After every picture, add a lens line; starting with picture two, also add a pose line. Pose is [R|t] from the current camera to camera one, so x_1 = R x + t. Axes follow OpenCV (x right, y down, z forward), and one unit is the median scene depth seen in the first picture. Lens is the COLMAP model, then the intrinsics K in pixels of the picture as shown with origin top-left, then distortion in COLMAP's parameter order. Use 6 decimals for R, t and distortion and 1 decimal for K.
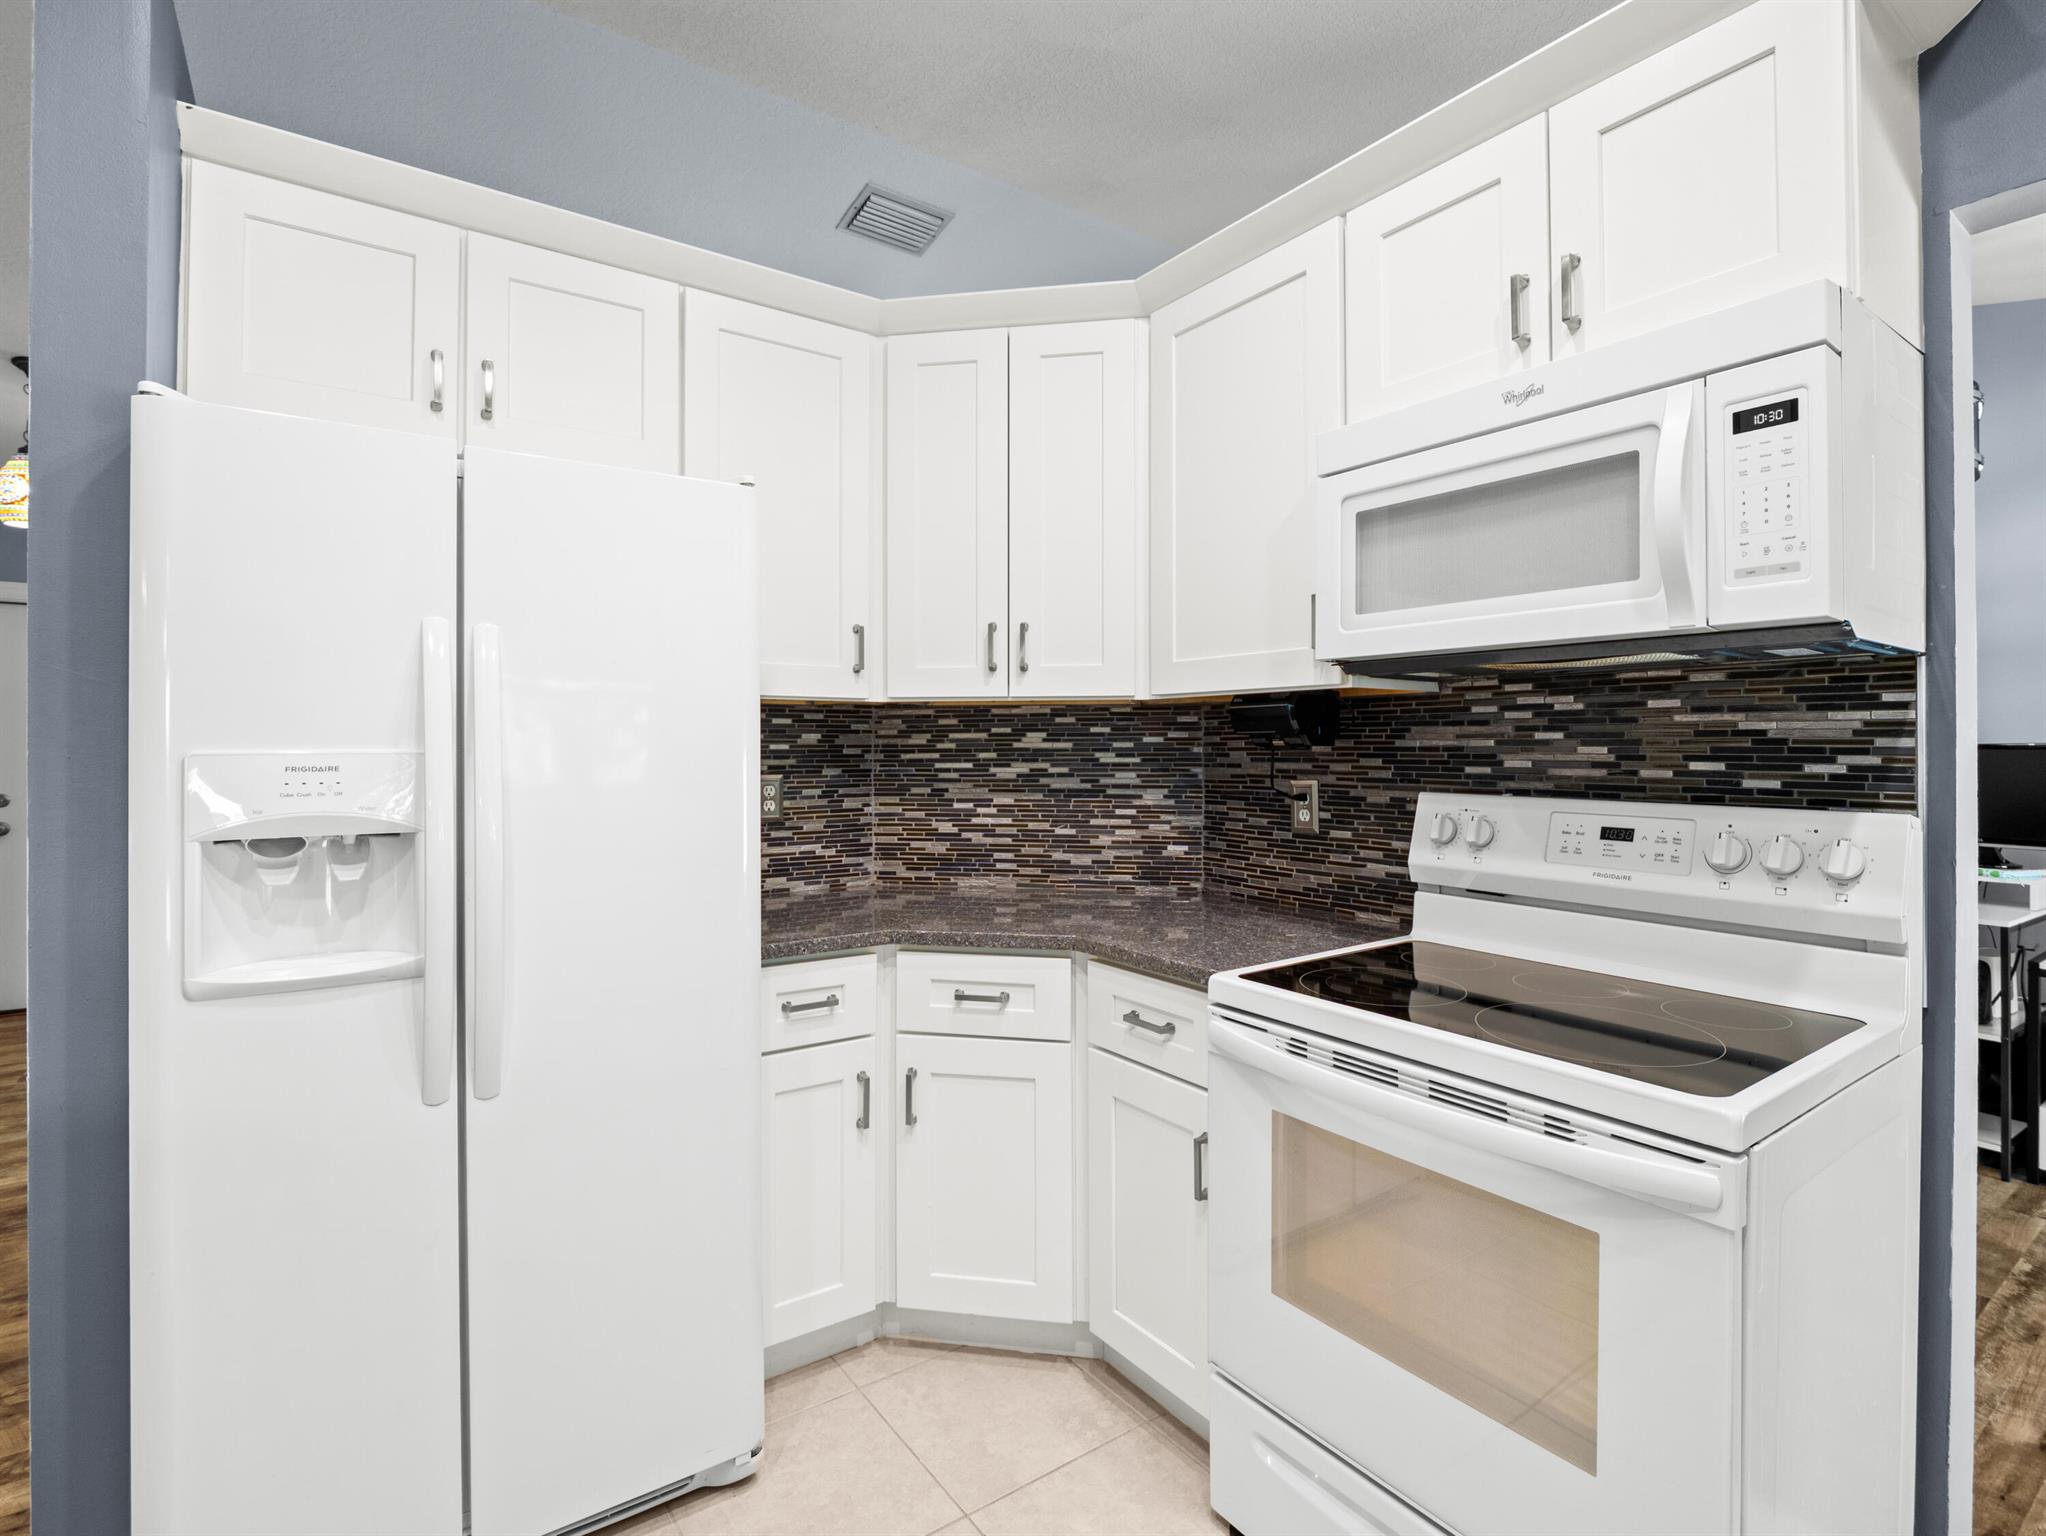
lens RADIAL K [[991.9, 0, 1017.5], [0, 991.9, 745.6], [0, 0, 1]] dist [-0.004338, 0.000176]
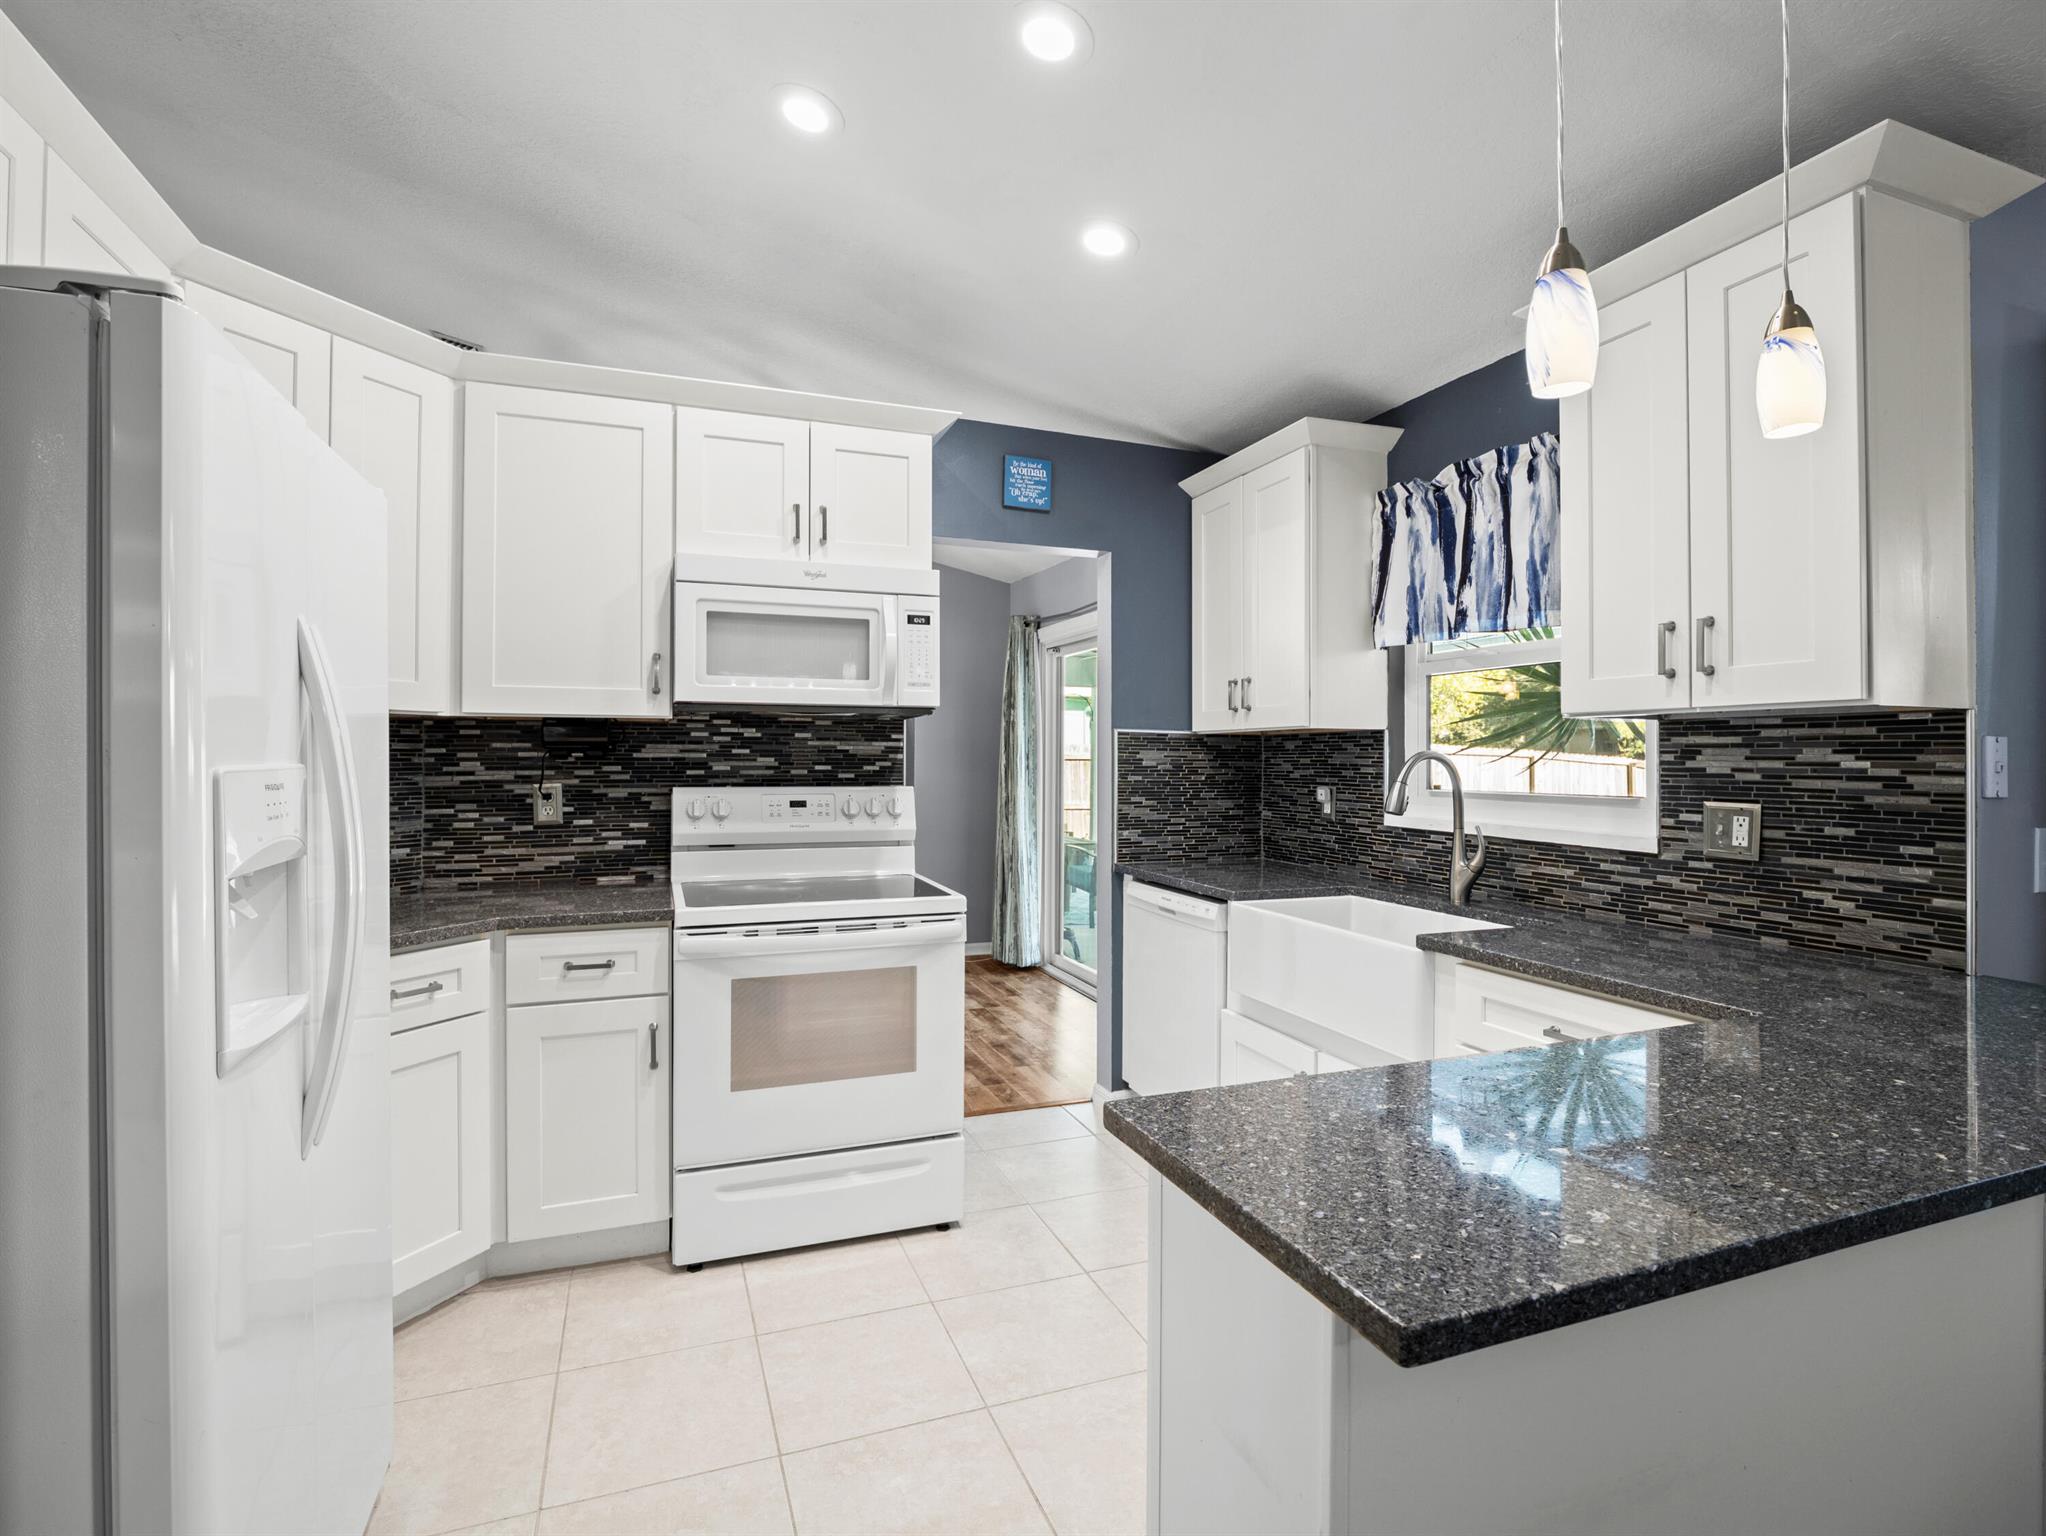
lens RADIAL K [[991.9, 0, 1013.6], [0, 991.9, 763.2], [0, 0, 1]] dist [-0.004338, 0.000176]
pose [[0.245656, -0.005007, 0.969344, -0.970688], [-0.002315, 0.999981, 0.005753, -0.000234], [-0.969354, -0.003658, 0.245640, 0.117809]]
